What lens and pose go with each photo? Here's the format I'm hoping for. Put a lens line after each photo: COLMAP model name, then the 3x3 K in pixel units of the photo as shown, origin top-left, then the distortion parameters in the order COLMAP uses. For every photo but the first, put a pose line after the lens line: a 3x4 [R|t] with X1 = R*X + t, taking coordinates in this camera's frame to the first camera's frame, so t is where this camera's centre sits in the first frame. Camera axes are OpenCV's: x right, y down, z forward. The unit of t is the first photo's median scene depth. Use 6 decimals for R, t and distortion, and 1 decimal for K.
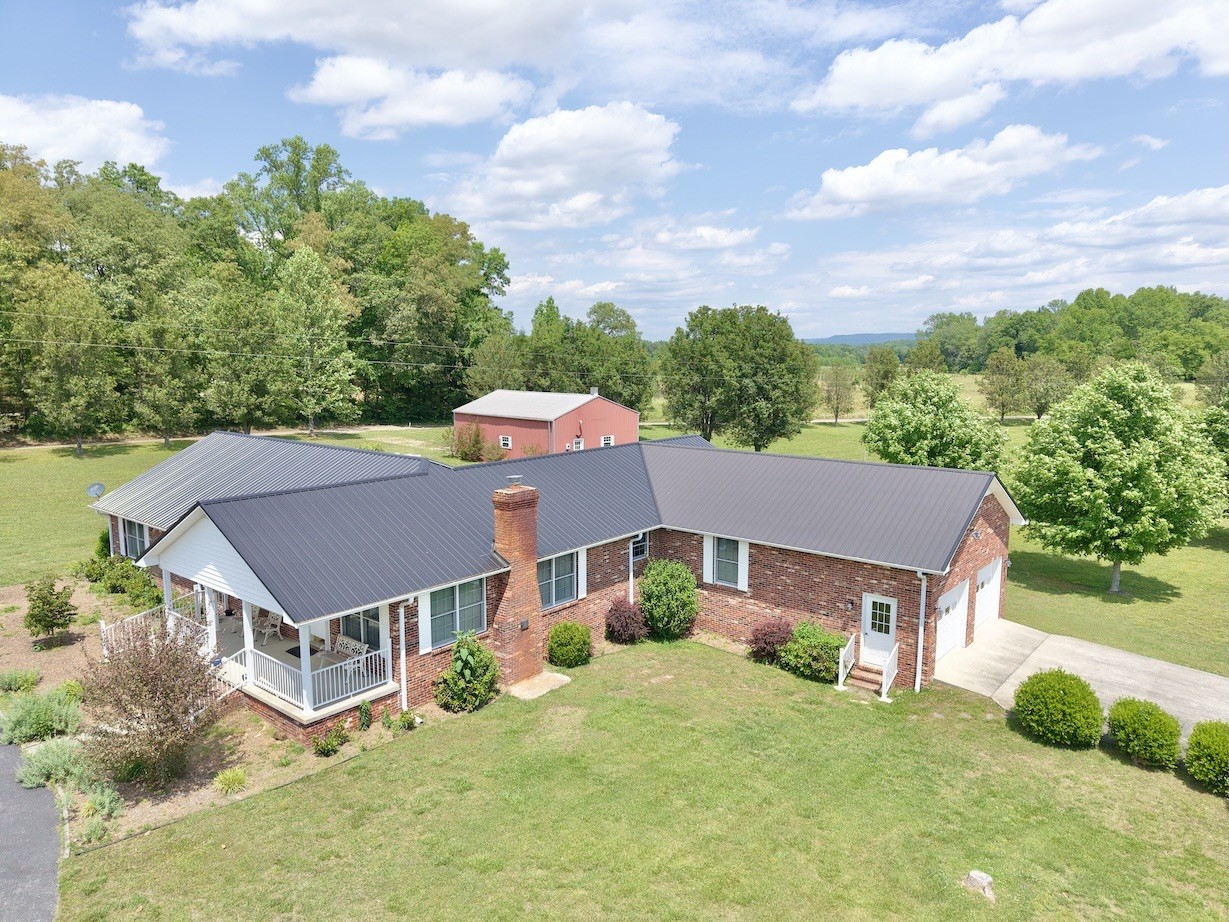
lens RADIAL K [[832.4, 0, 615.3], [0, 832.4, 457.1], [0, 0, 1]] dist [0.033084, -0.028088]
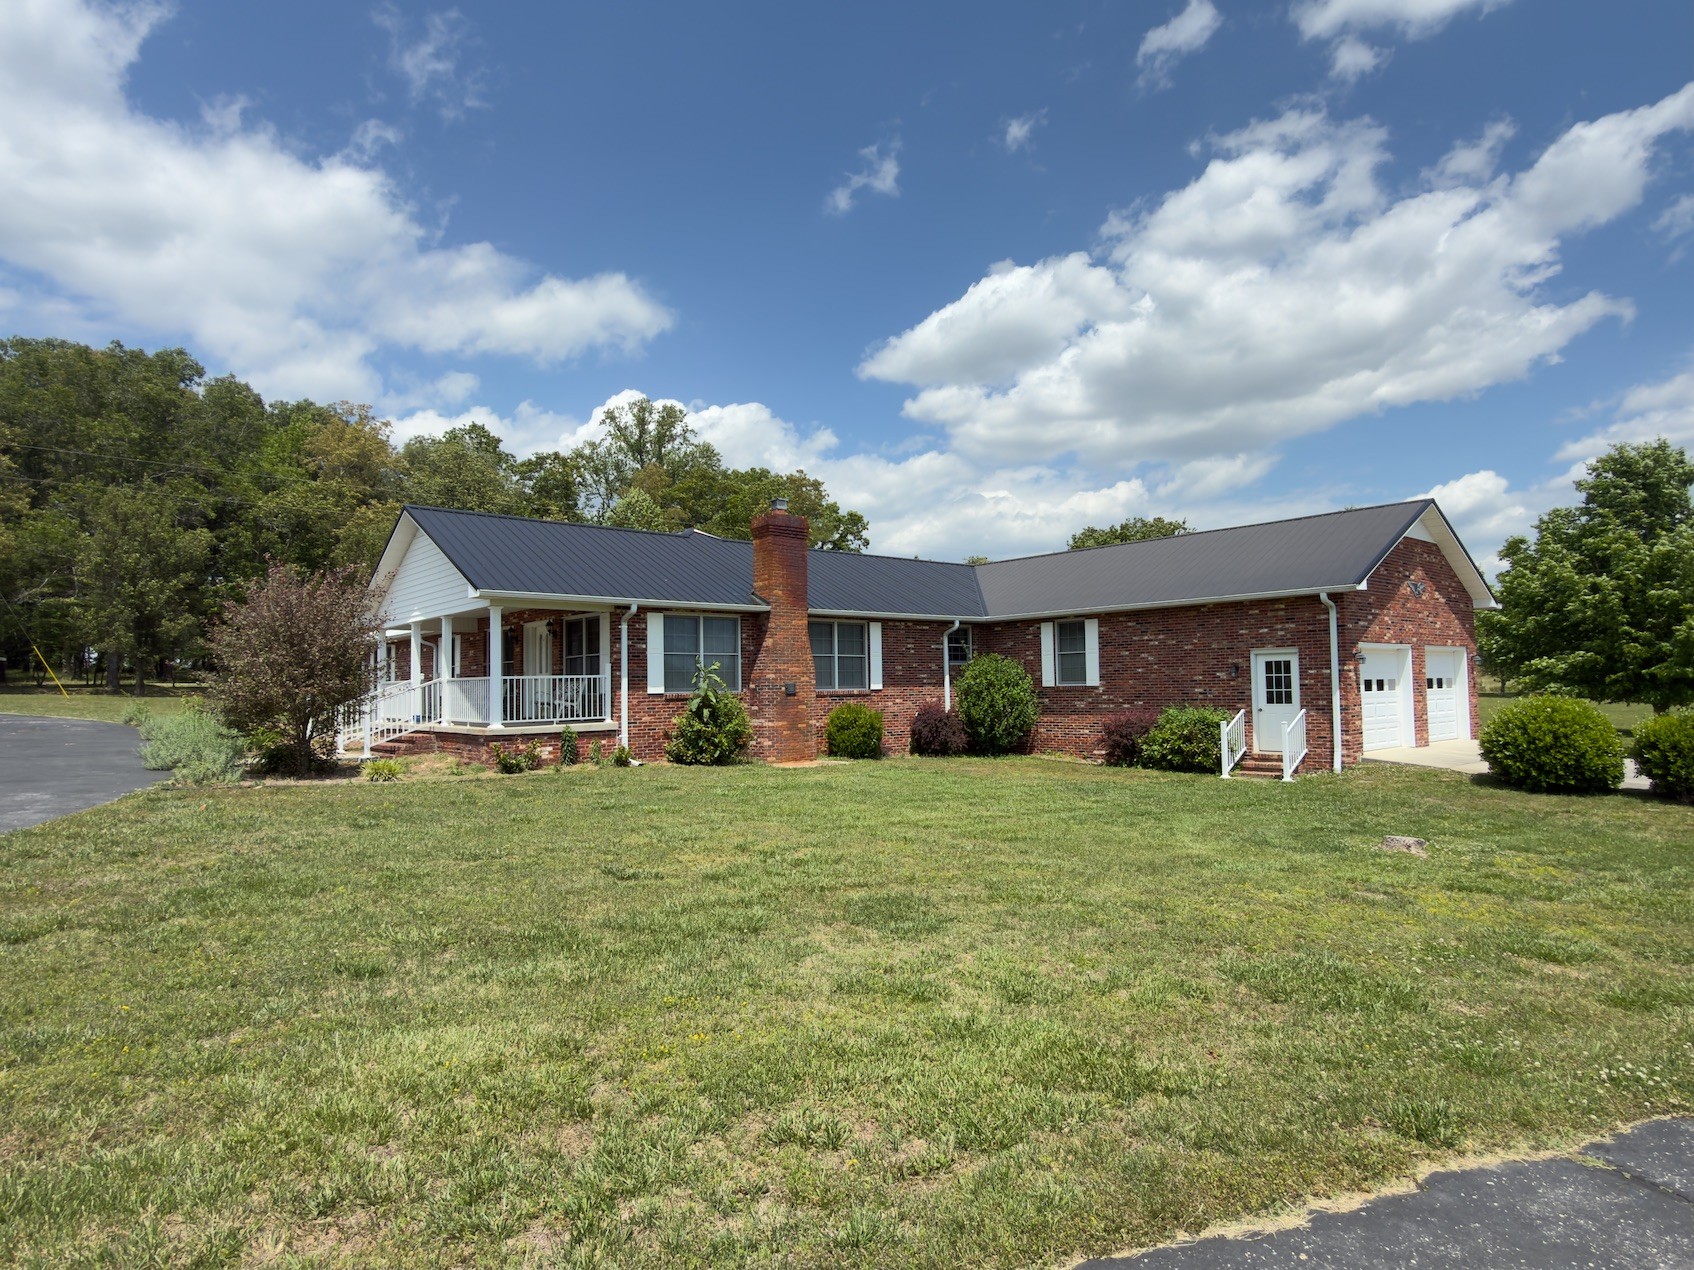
lens RADIAL K [[972.6, 0, 848.6], [0, 972.6, 625.3], [0, 0, 1]] dist [-0.003156, 0.003360]
pose [[0.985854, -0.027295, -0.165371, 0.090056], [-0.004128, 0.982397, -0.186759, 0.294699], [0.167558, 0.184799, 0.968387, 0.114890]]
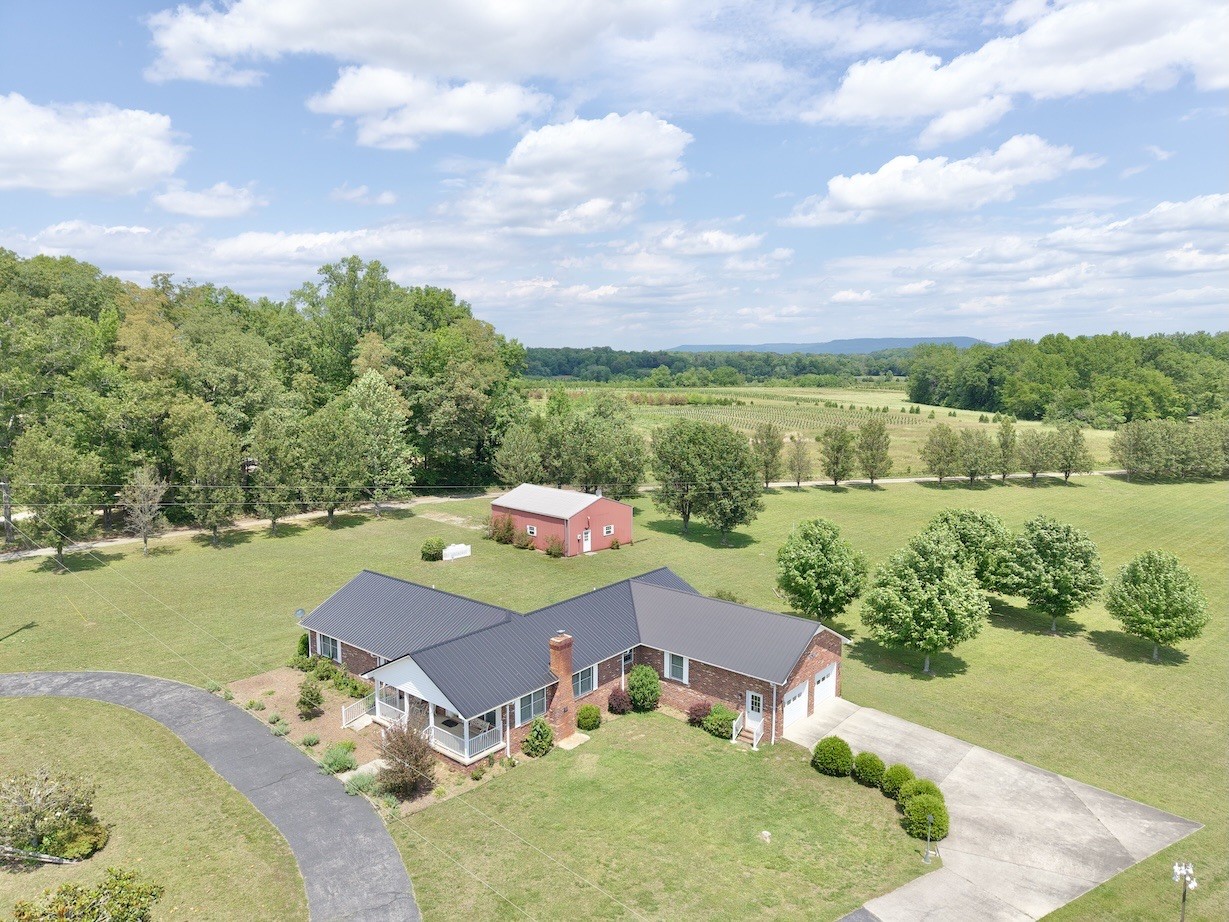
lens RADIAL K [[832.4, 0, 616.7], [0, 832.4, 464.3], [0, 0, 1]] dist [0.033084, -0.028088]
pose [[0.999999, 0.001203, -0.000671, 0.007408], [-0.001201, 0.999994, 0.003342, -0.341700], [0.000675, -0.003342, 0.999994, -0.846126]]
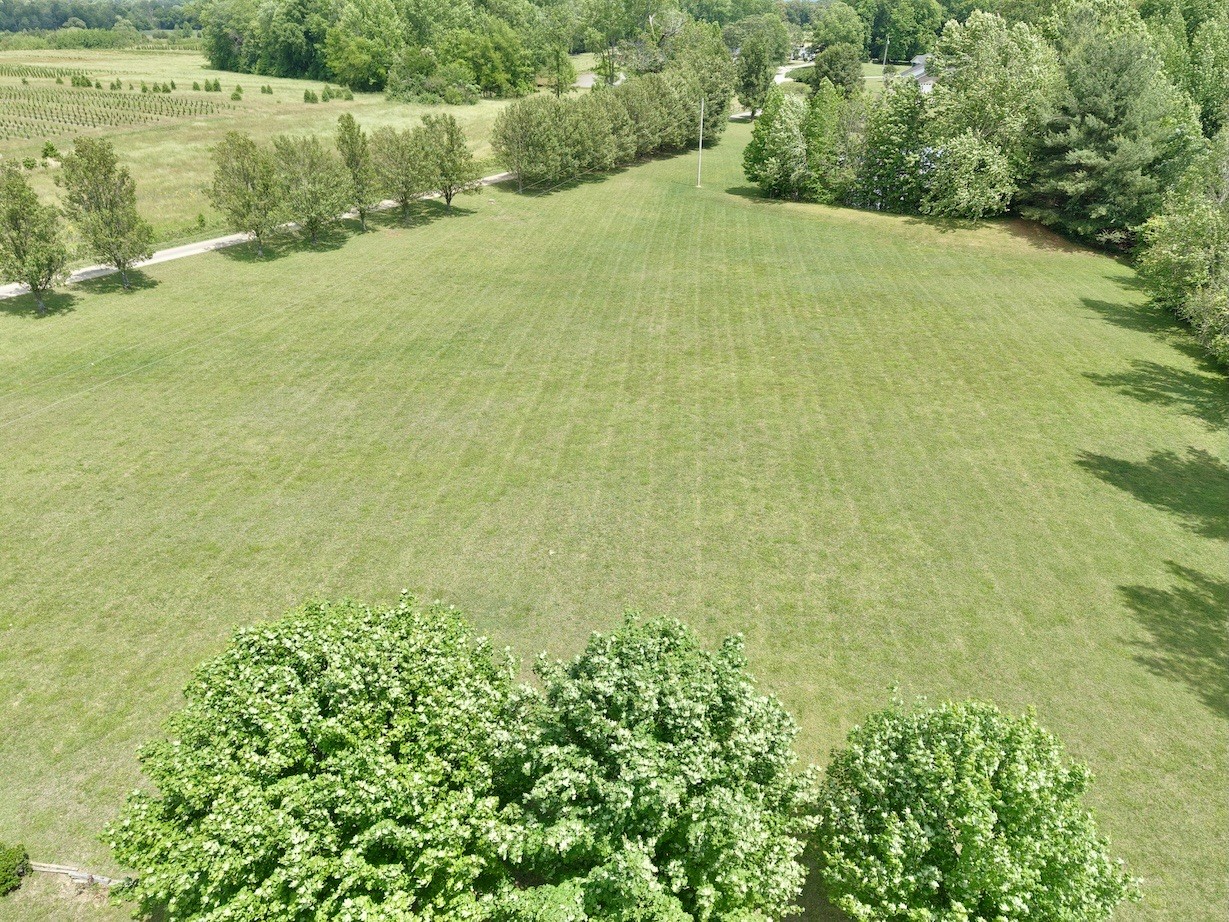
lens RADIAL K [[811.0, 0, 613.6], [0, 811.0, 455.0], [0, 0, 1]] dist [-0.007153, 0.006949]
pose [[0.739198, -0.324733, 0.590029, 1.013565], [0.080808, 0.912515, 0.400981, -0.574540], [-0.668623, -0.248725, 0.700771, 1.356085]]
